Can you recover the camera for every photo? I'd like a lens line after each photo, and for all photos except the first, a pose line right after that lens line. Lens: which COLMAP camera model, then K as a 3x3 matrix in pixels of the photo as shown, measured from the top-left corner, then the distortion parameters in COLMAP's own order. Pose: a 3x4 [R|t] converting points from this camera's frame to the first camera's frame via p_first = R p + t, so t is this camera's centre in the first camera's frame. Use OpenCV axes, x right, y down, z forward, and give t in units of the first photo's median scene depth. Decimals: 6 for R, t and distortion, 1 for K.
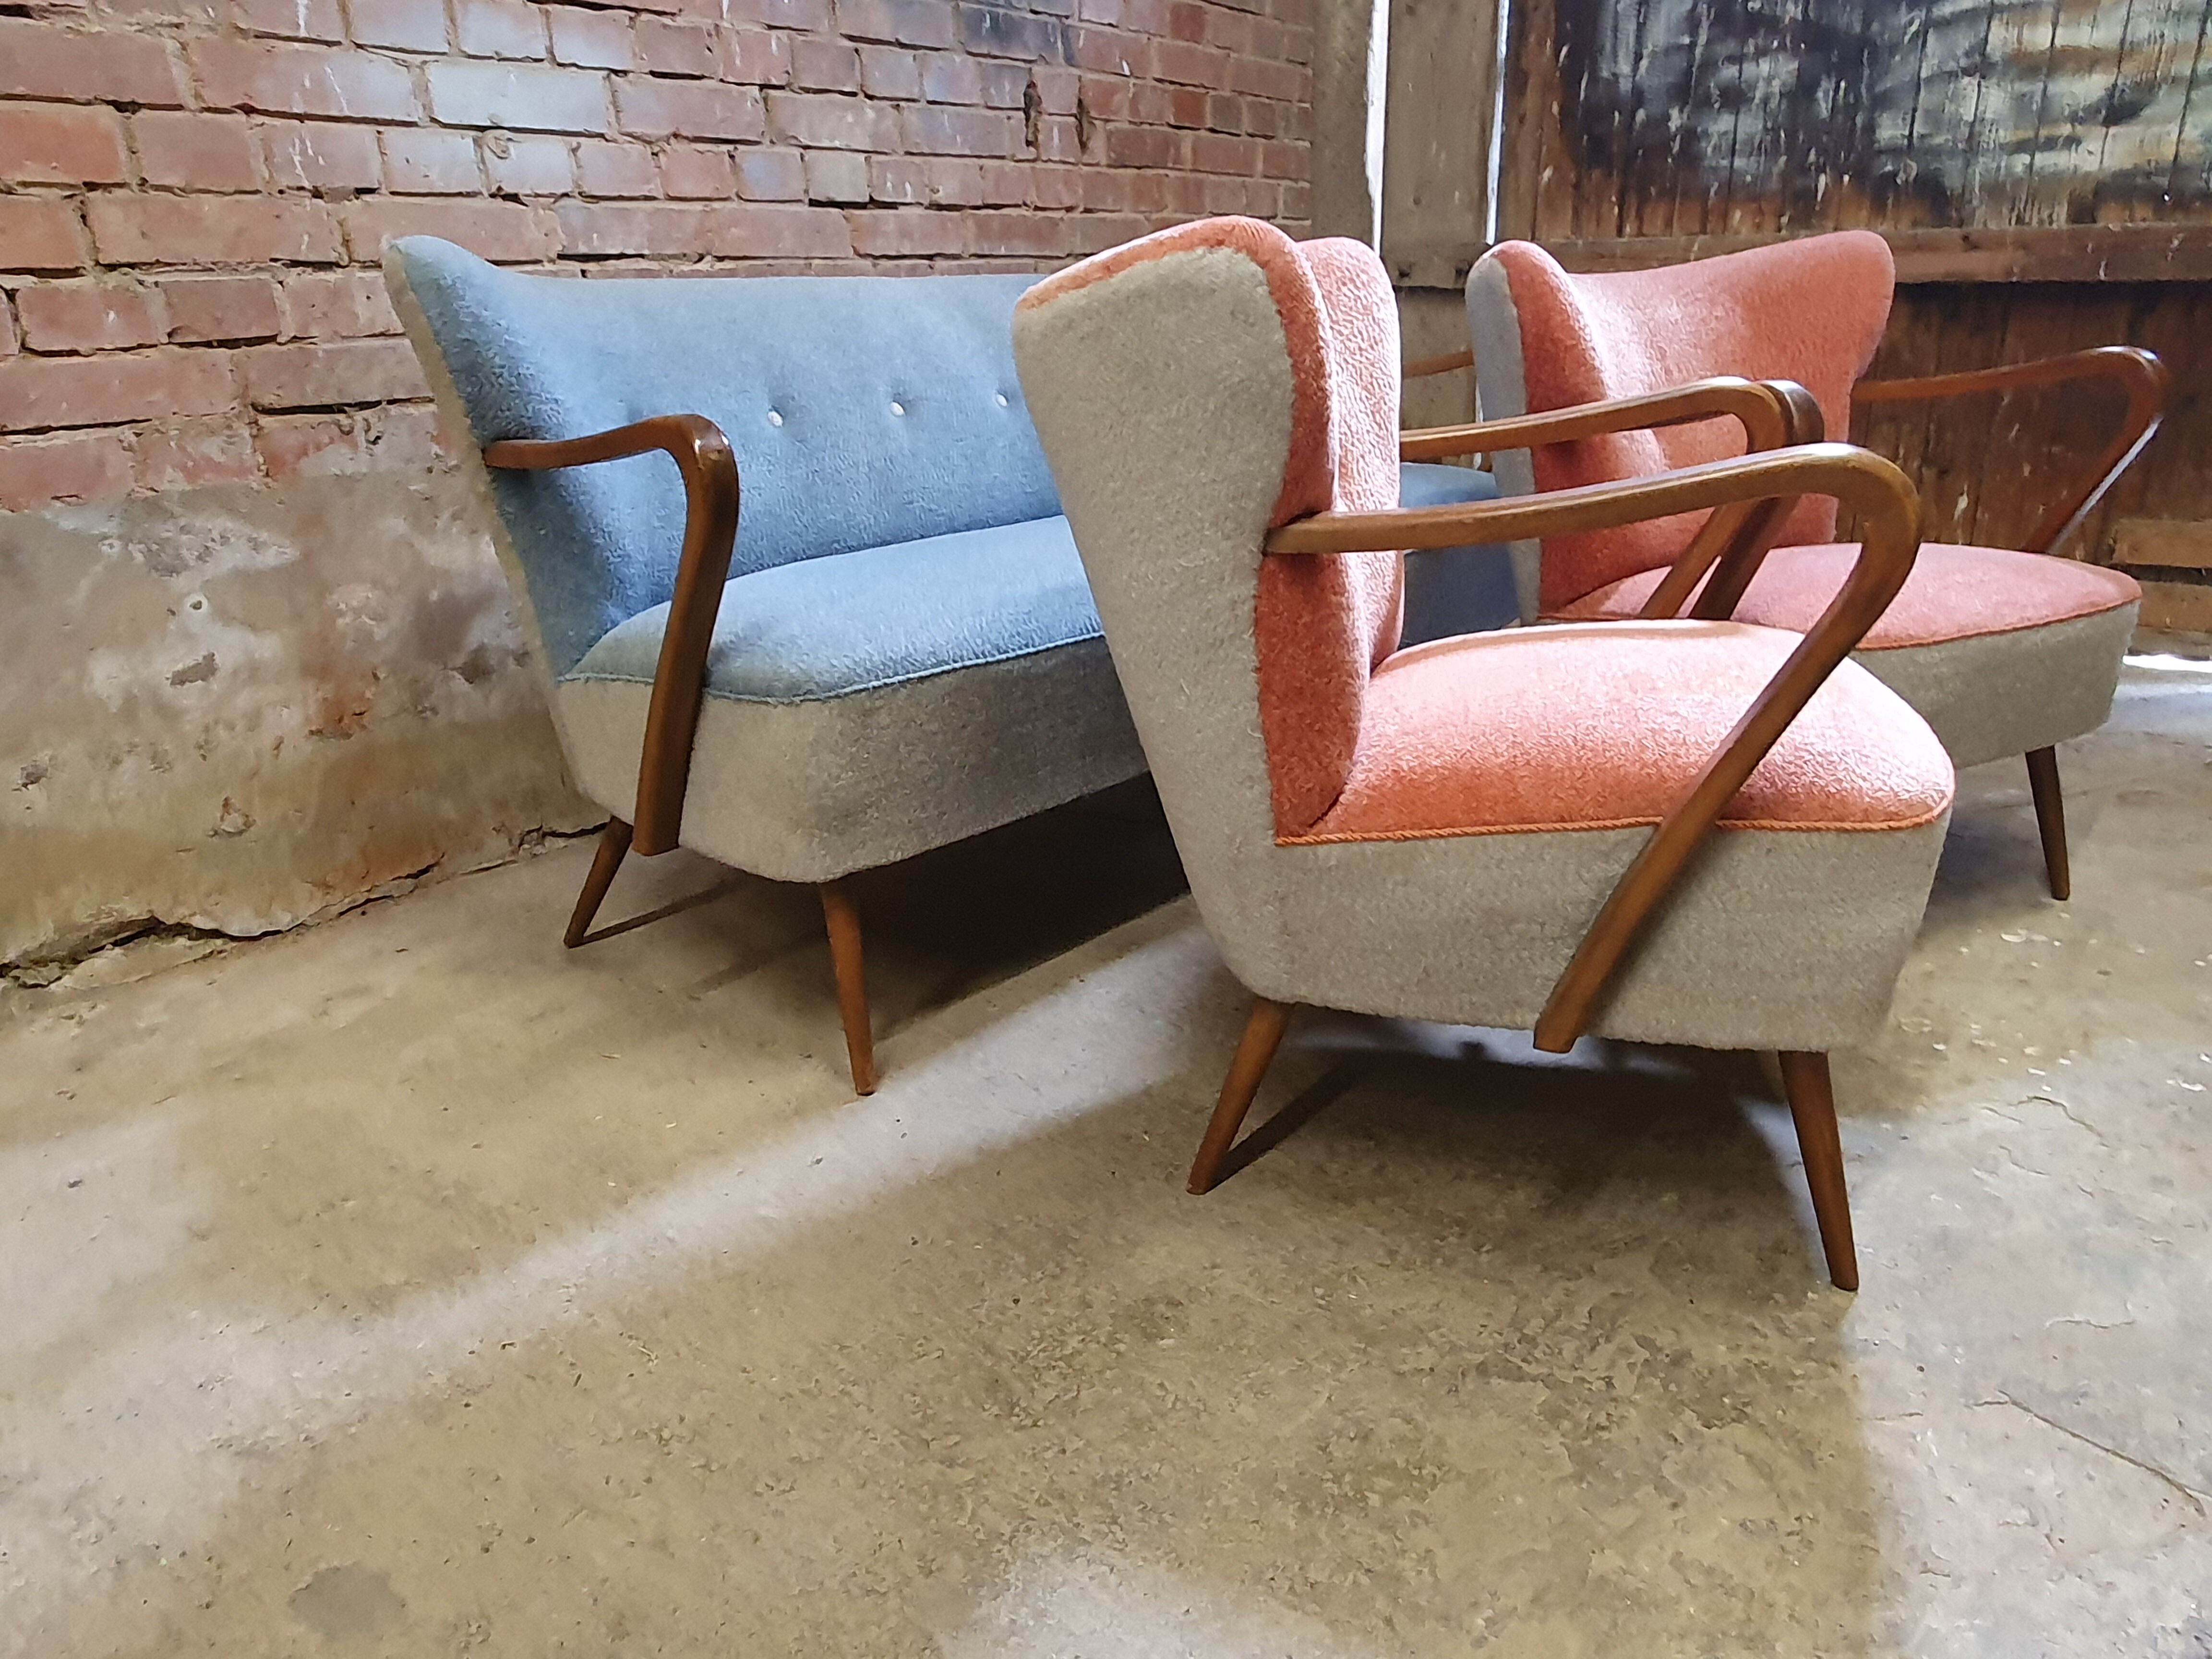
lens RADIAL K [[1534.3, 0, 1112.6], [0, 1534.3, 836.0], [0, 0, 1]] dist [0.015249, -0.010992]
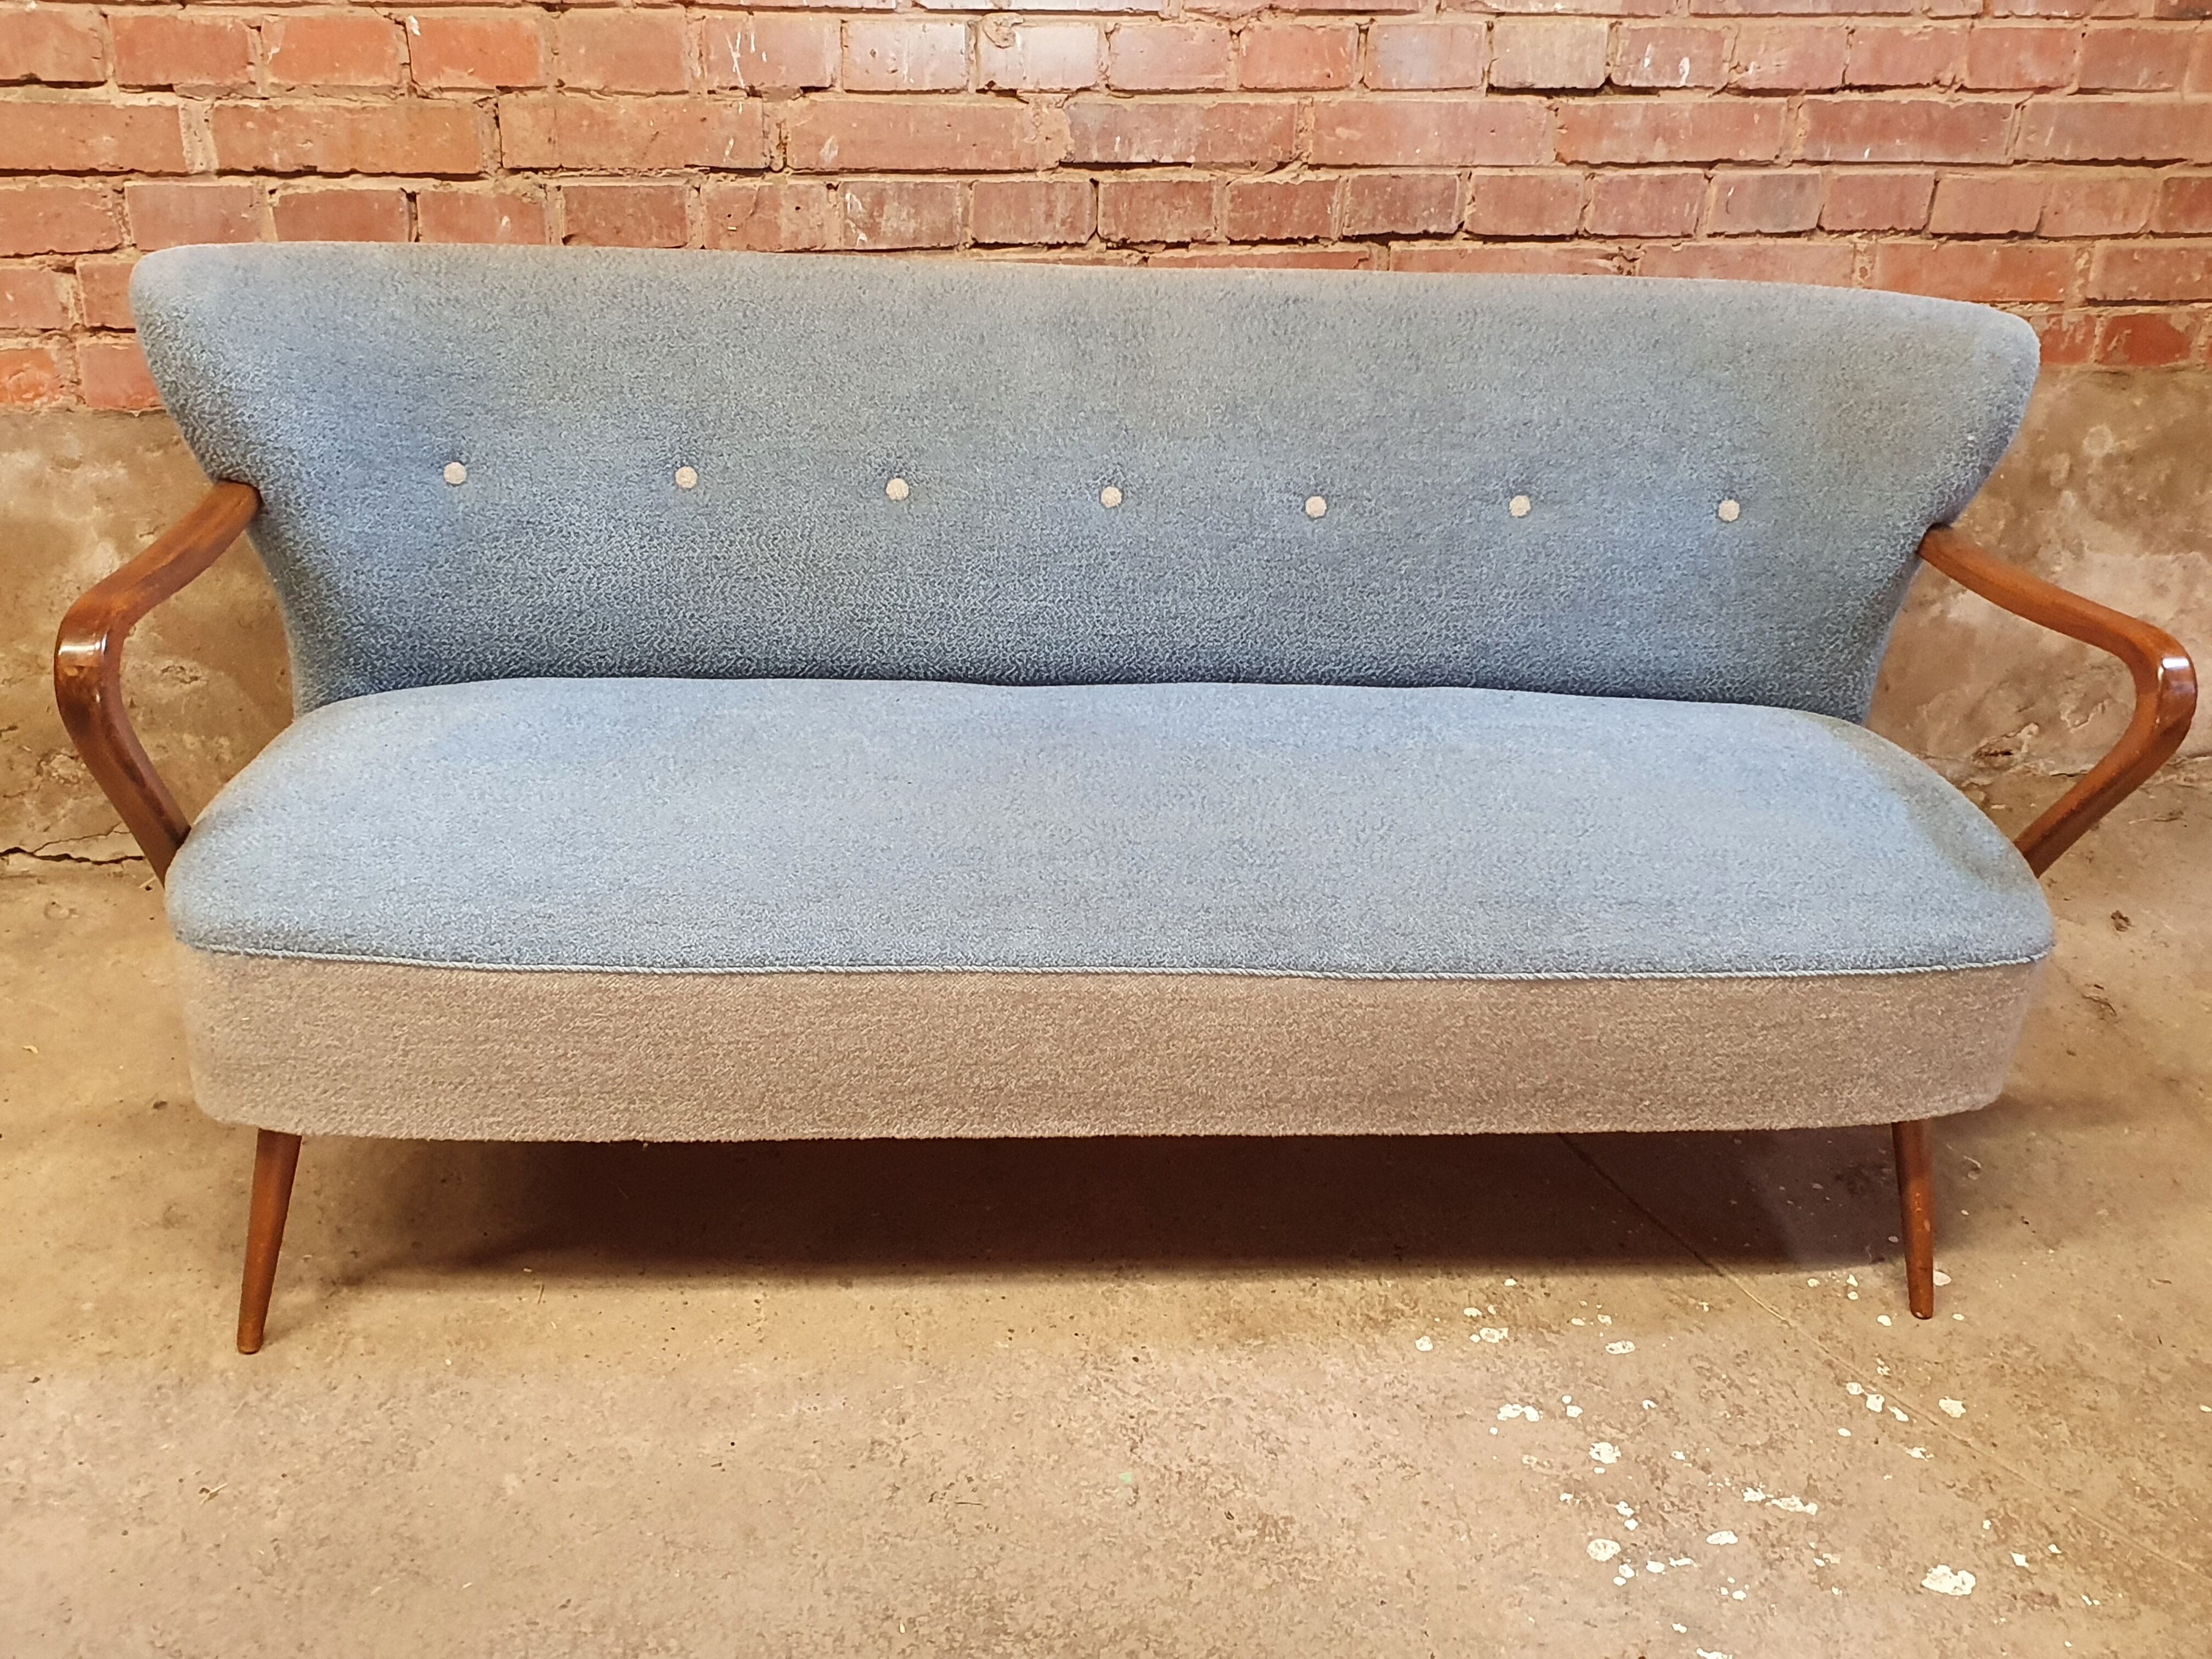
lens RADIAL K [[2463.9, 0, 1143.3], [0, 2463.9, 788.3], [0, 0, 1]] dist [0.007615, 0.000000]
pose [[0.745950, 0.379486, -0.547311, 0.466611], [-0.289410, 0.924840, 0.246805, -0.404612], [0.599834, -0.025707, 0.799711, 0.030477]]
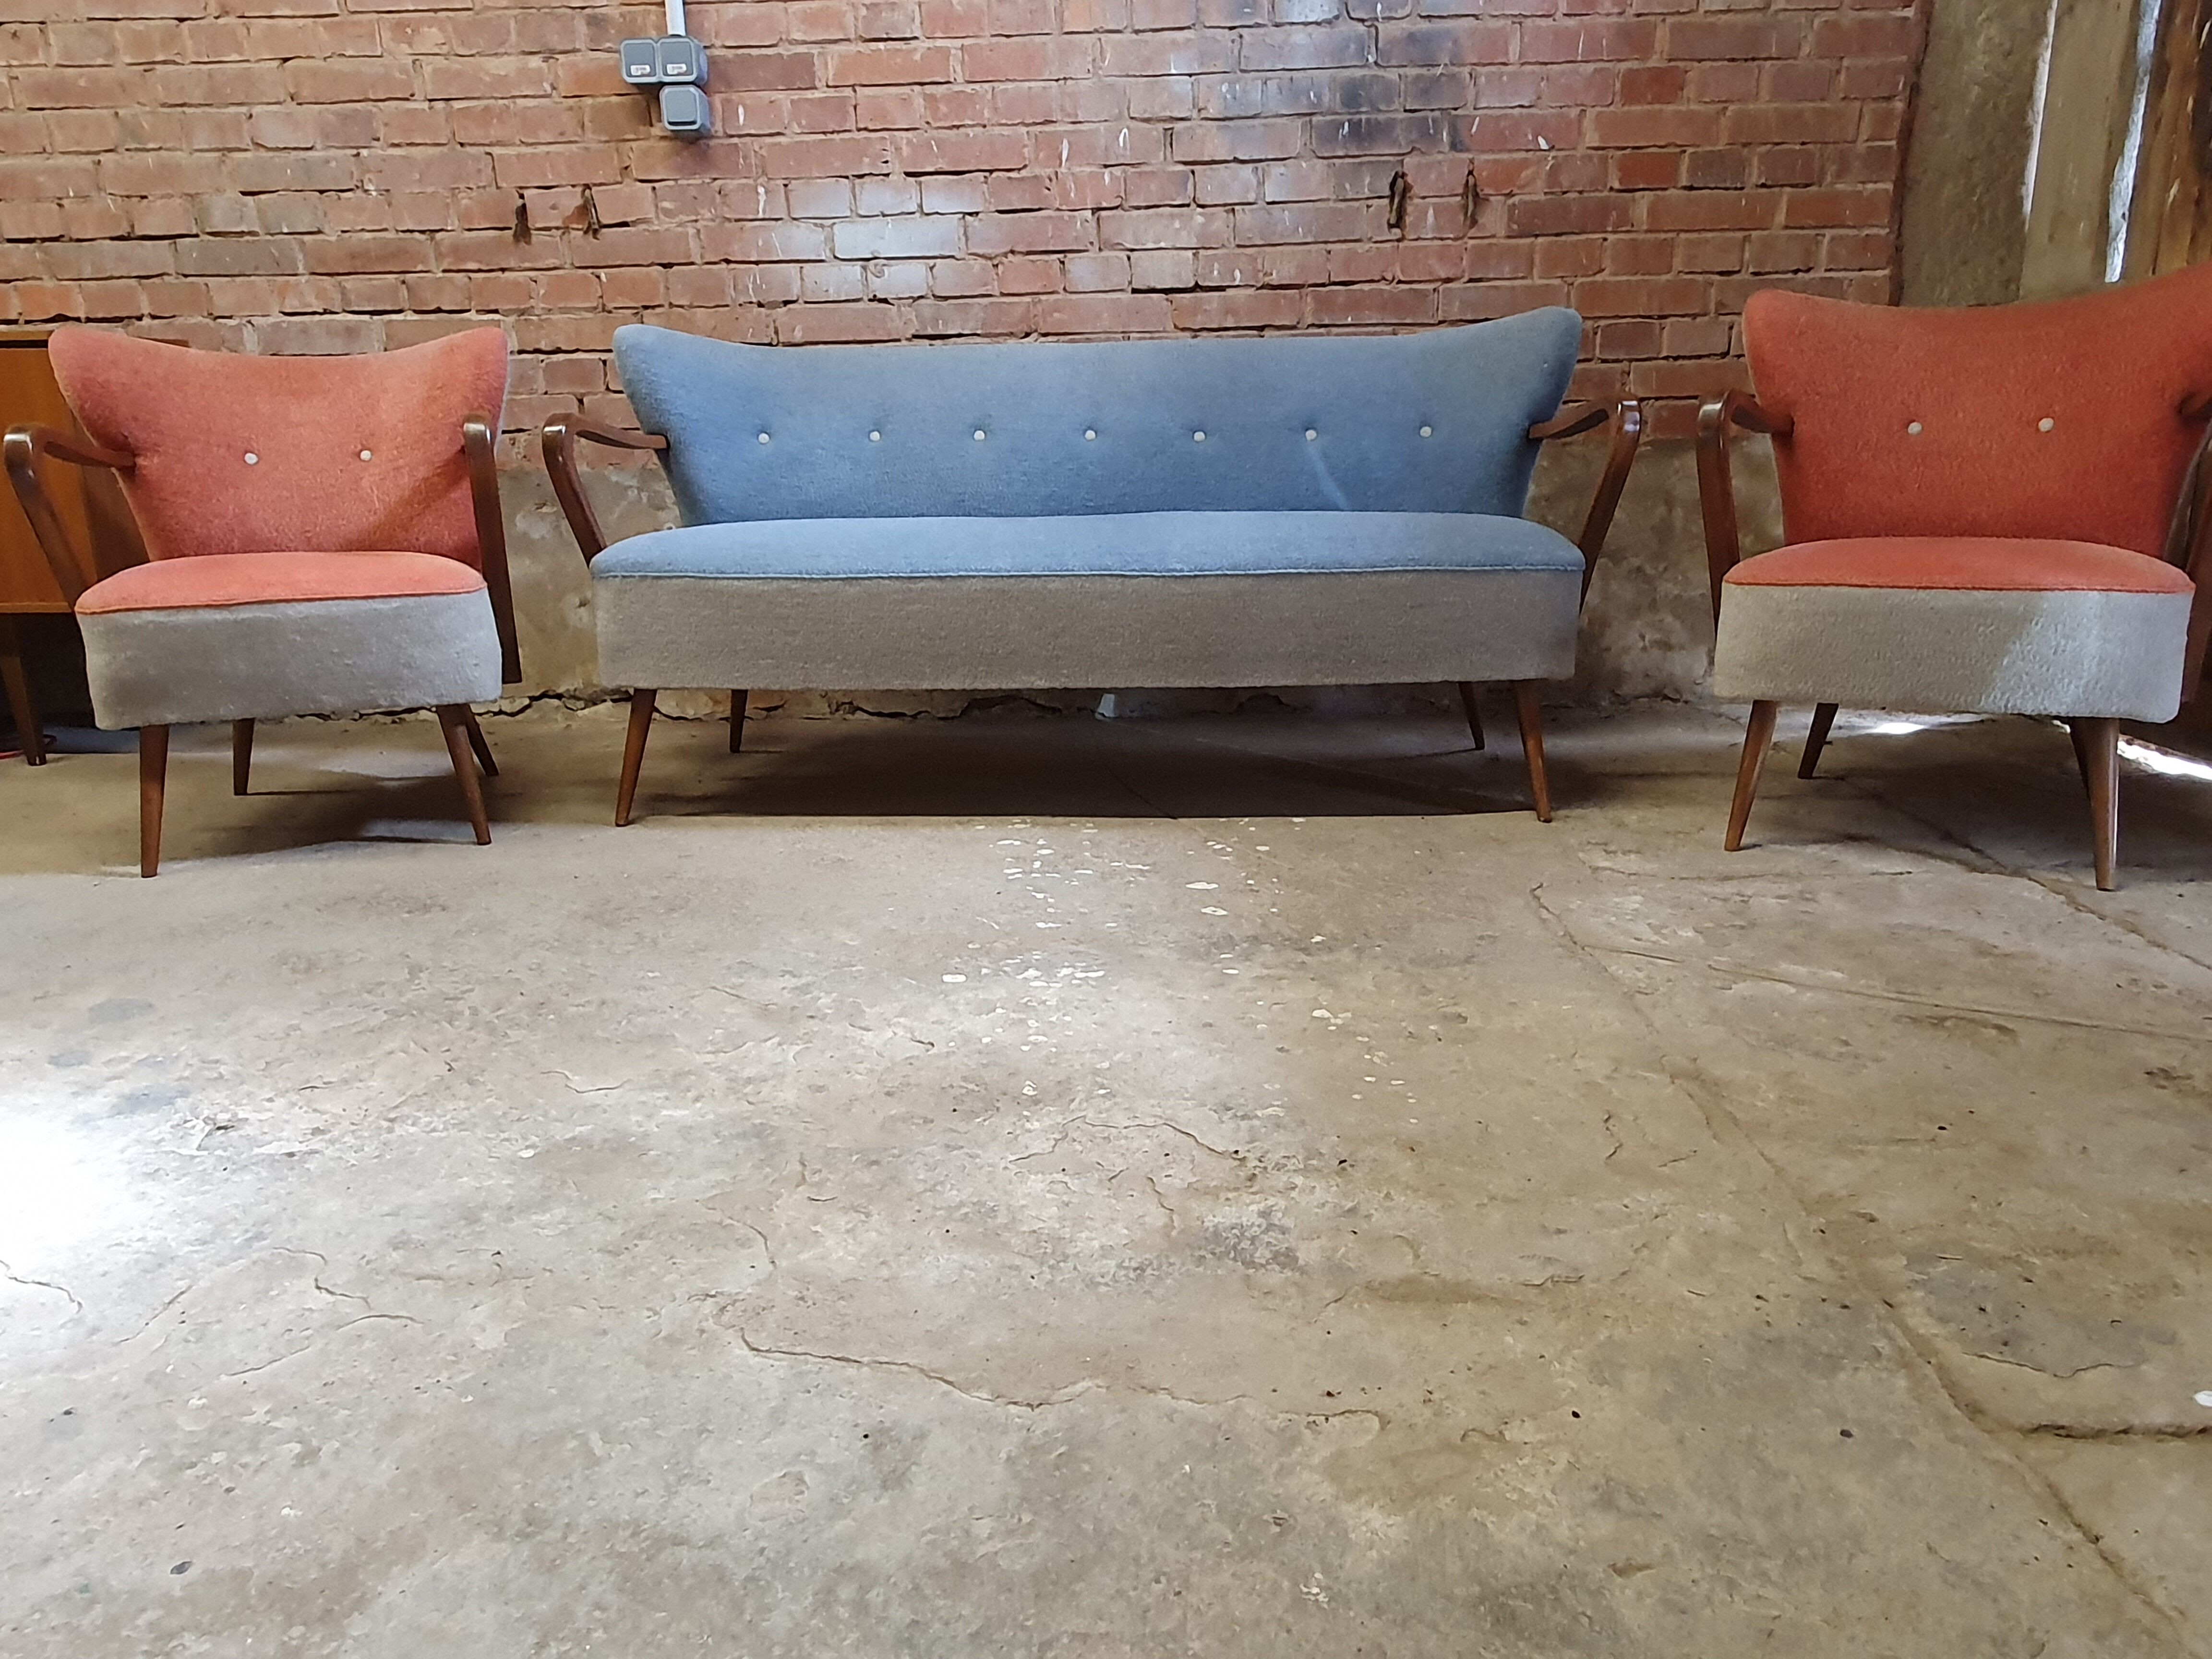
lens RADIAL K [[1534.3, 0, 1110.3], [0, 1534.3, 840.9], [0, 0, 1]] dist [0.015249, -0.010992]
pose [[0.582386, 0.221147, -0.782254, 1.071178], [-0.266093, 0.961133, 0.073611, -0.057799], [0.768129, 0.165282, 0.618595, 0.285805]]
